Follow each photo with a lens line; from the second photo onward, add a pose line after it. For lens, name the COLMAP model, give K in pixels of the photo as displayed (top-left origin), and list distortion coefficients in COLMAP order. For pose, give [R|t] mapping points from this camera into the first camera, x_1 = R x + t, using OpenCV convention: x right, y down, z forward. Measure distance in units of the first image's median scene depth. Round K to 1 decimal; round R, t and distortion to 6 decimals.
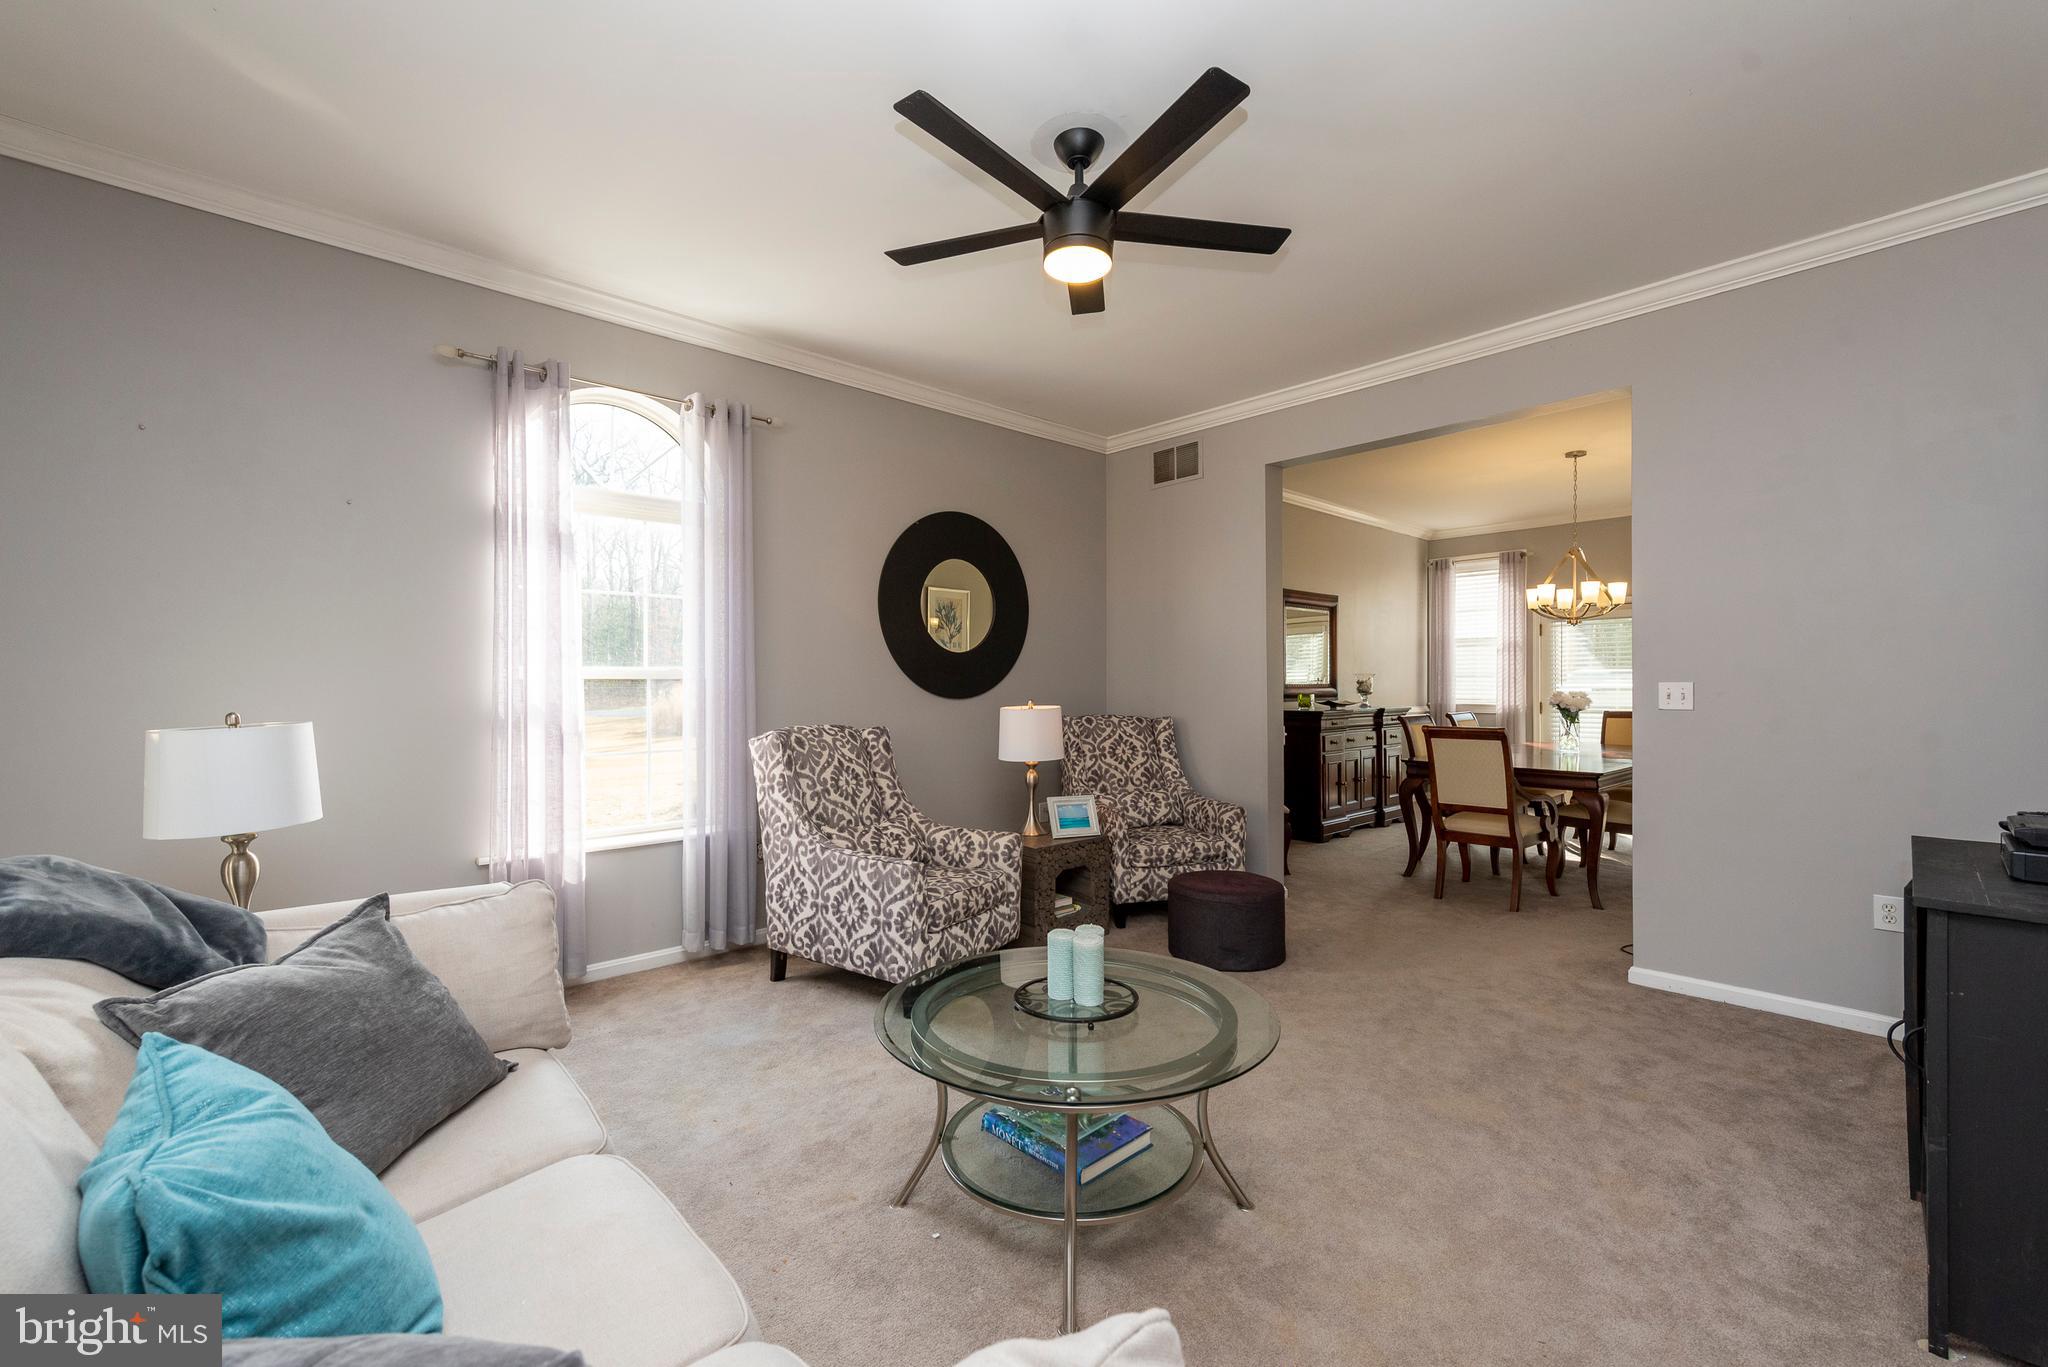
lens RADIAL K [[858.2, 0, 1036.0], [0, 858.2, 686.2], [0, 0, 1]] dist [0.013497, -0.003506]
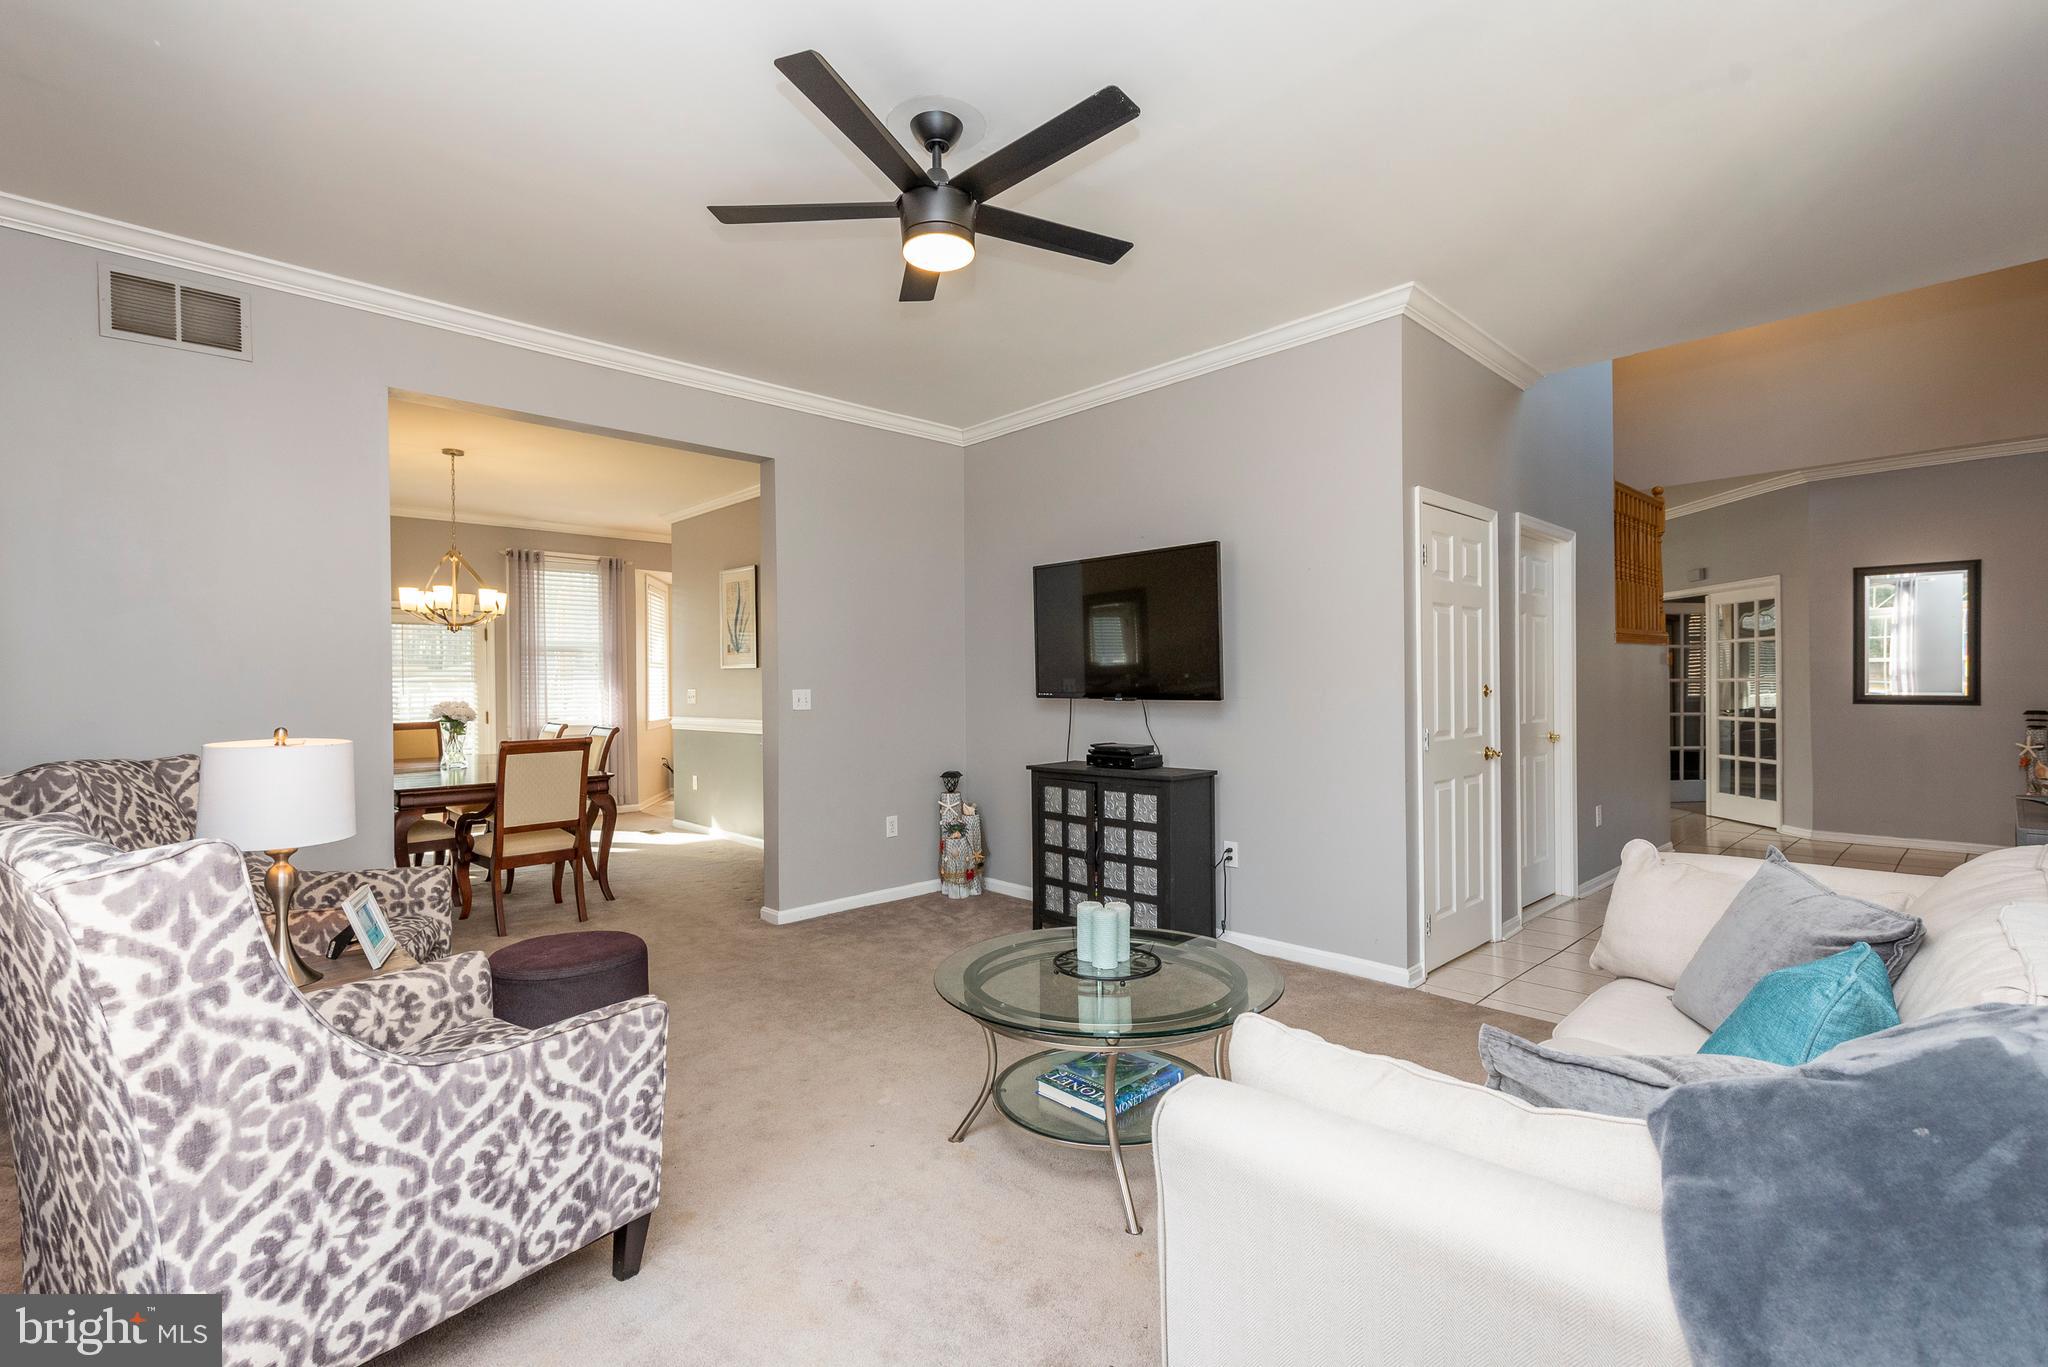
lens RADIAL K [[951.9, 0, 1013.1], [0, 951.9, 685.0], [0, 0, 1]] dist [0.015356, -0.007484]
pose [[-0.019557, 0.001525, 0.999808, -0.732279], [0.014885, 0.999888, -0.001233, -0.005082], [-0.999698, 0.014858, -0.019578, 0.688376]]
